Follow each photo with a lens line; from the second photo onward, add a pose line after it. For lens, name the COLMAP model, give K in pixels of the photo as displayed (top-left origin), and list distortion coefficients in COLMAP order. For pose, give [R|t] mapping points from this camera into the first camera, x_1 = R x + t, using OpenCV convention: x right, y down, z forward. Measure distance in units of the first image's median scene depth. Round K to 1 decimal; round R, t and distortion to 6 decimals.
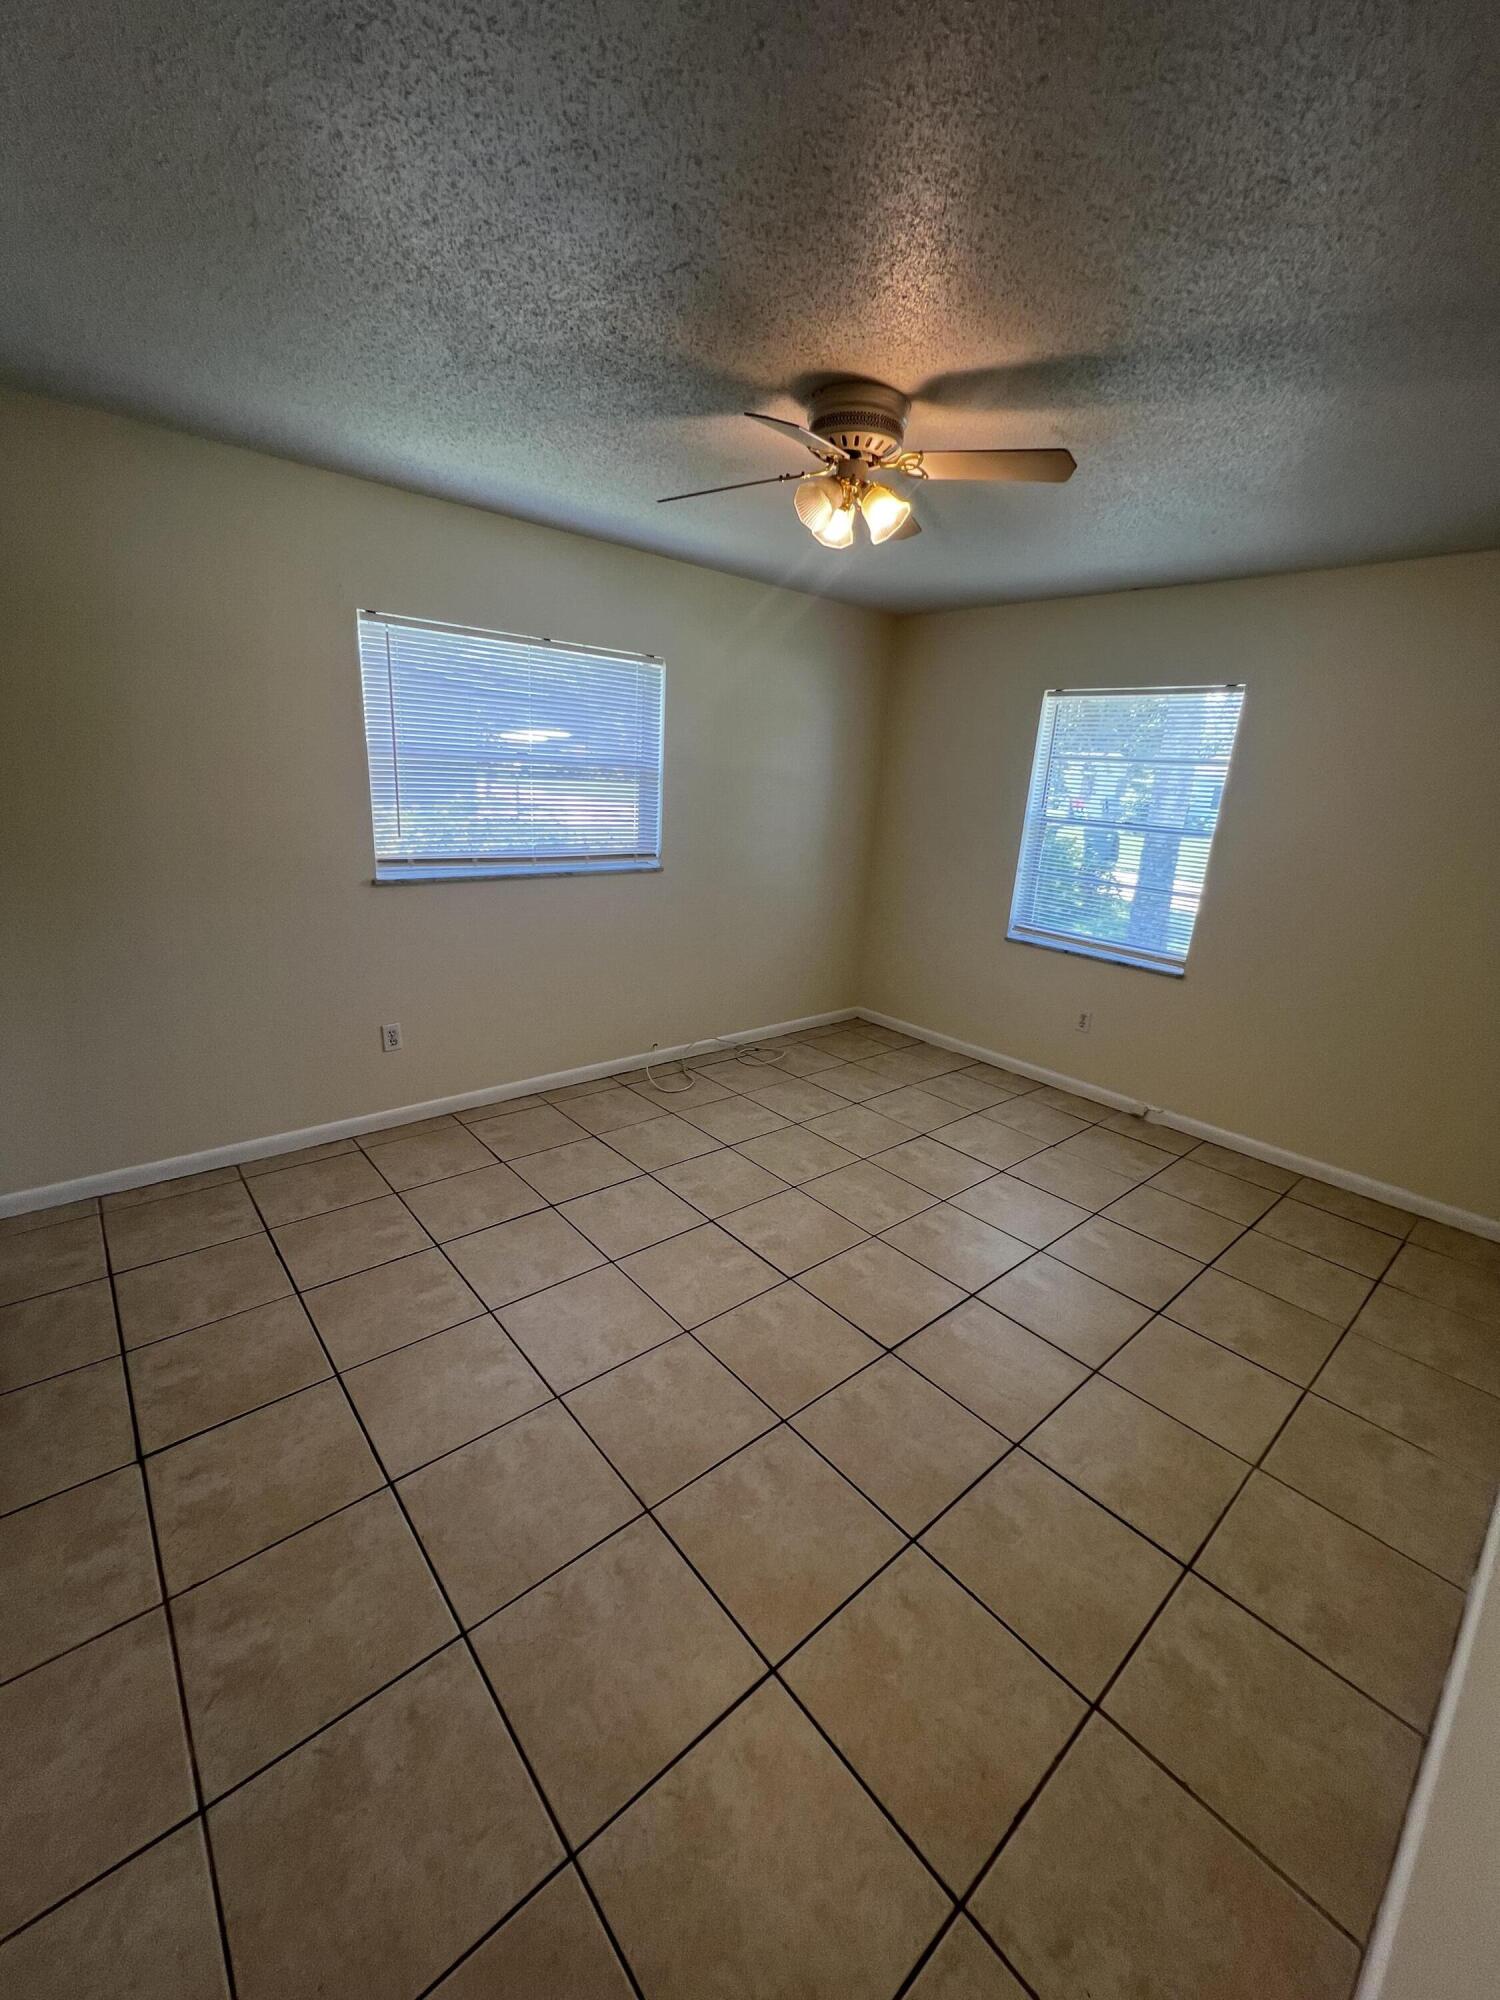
lens RADIAL K [[802.4, 0, 766.5], [0, 802.4, 998.1], [0, 0, 1]] dist [-0.003600, -0.000418]
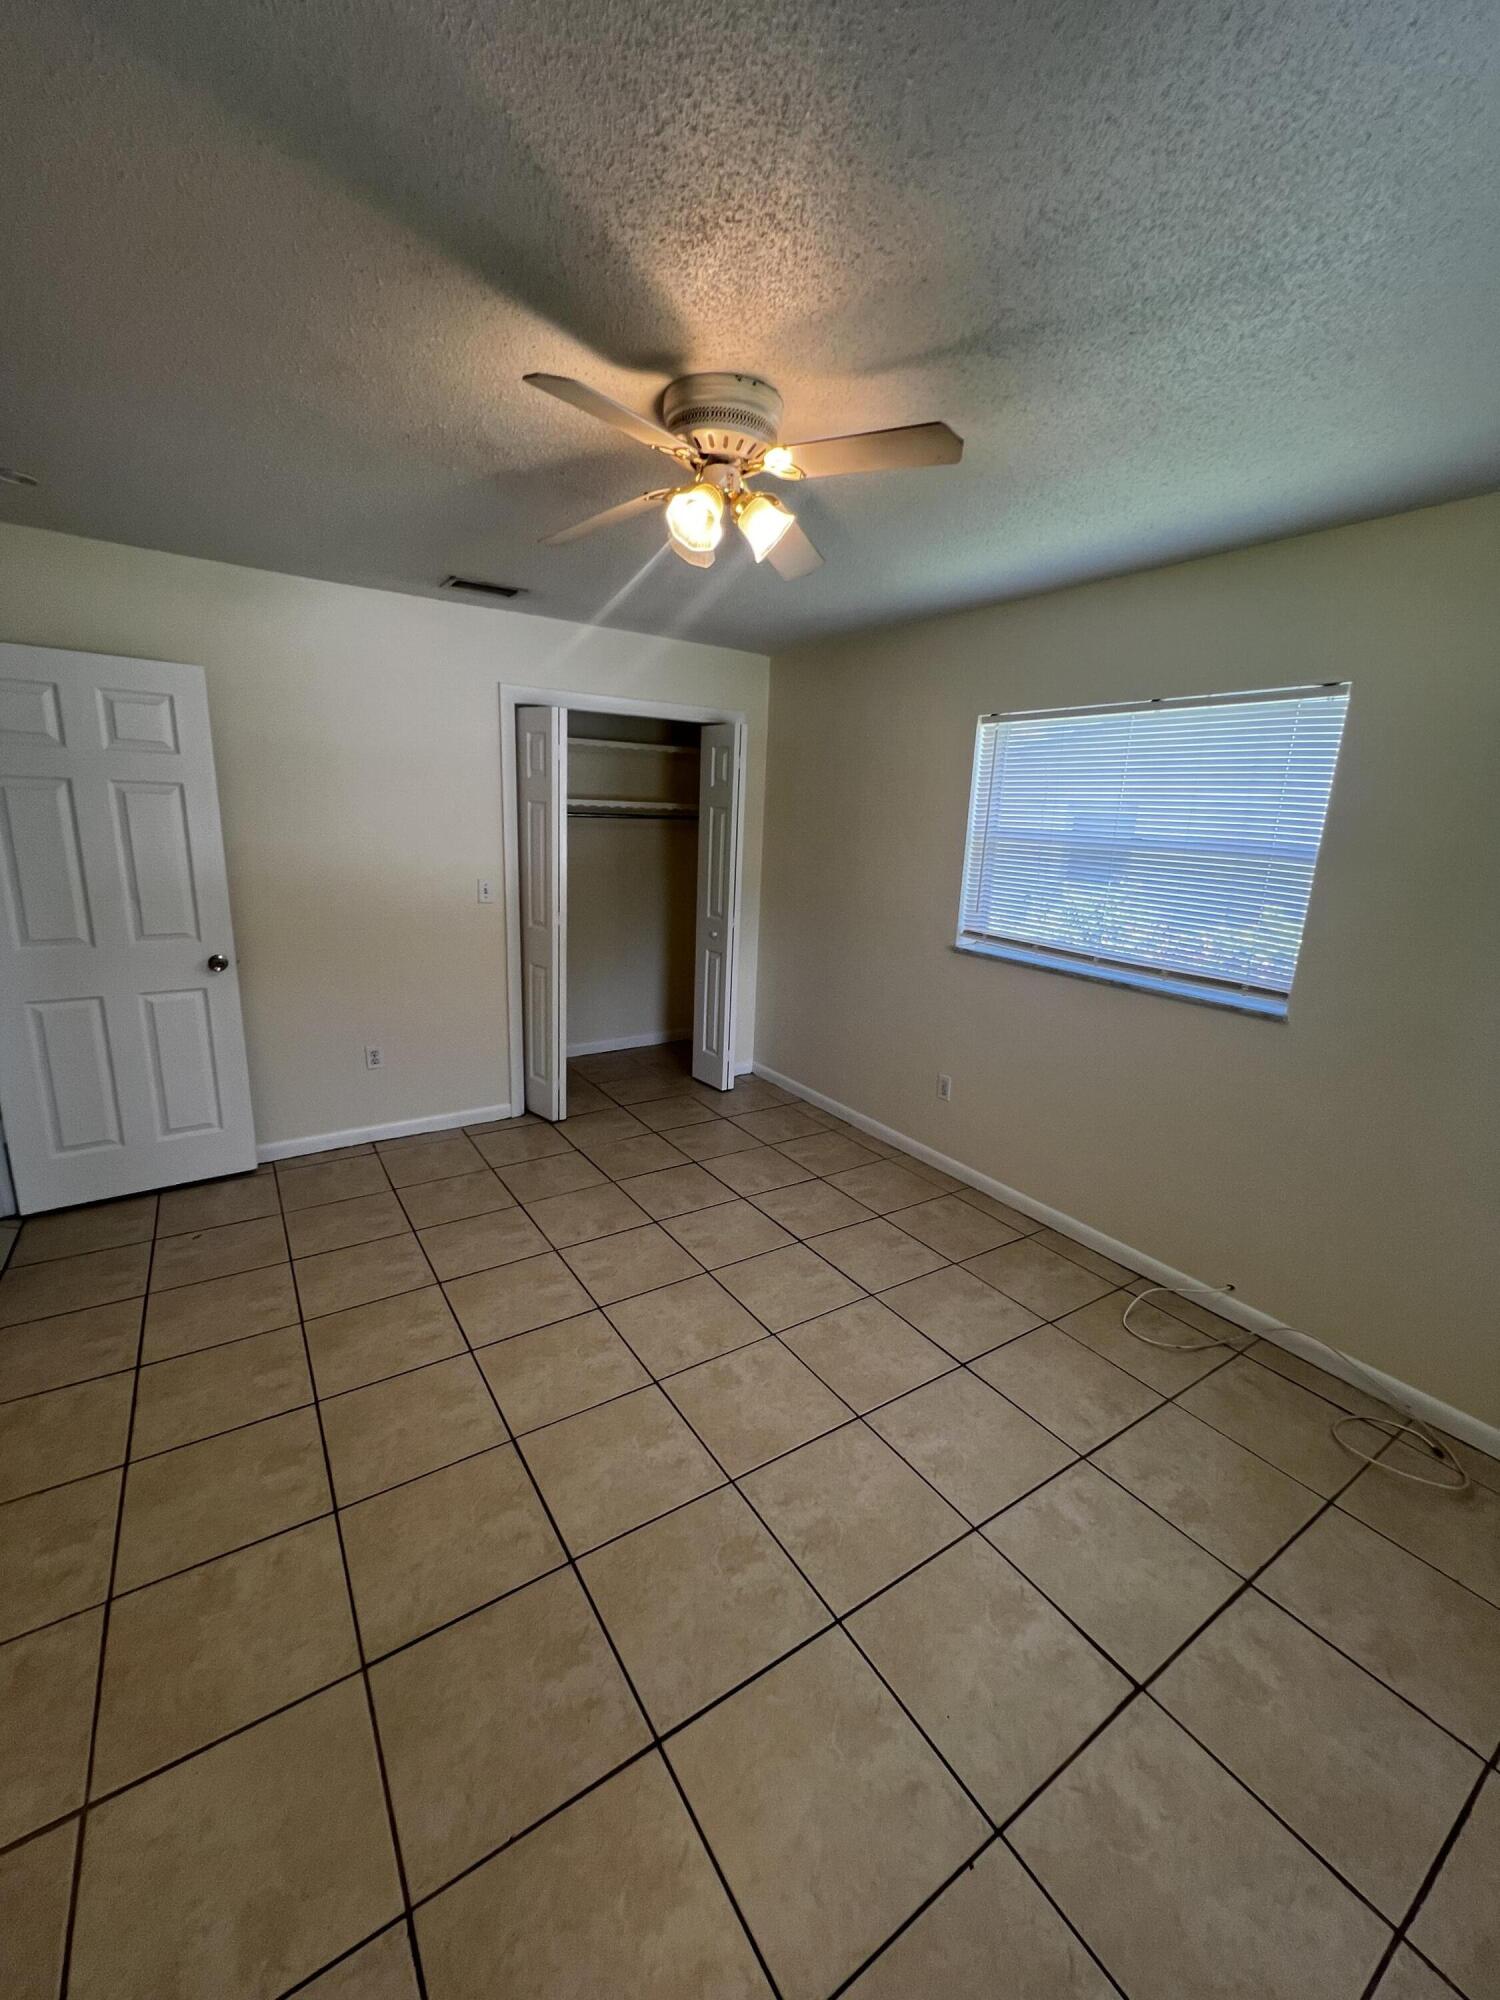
lens RADIAL K [[802.4, 0, 752.6], [0, 802.4, 998.1], [0, 0, 1]] dist [-0.003600, -0.000418]
pose [[-0.139027, 0.159076, -0.977428, 0.673235], [-0.325738, 0.924744, 0.196834, -0.210002], [0.935183, 0.345751, -0.076747, 0.840023]]
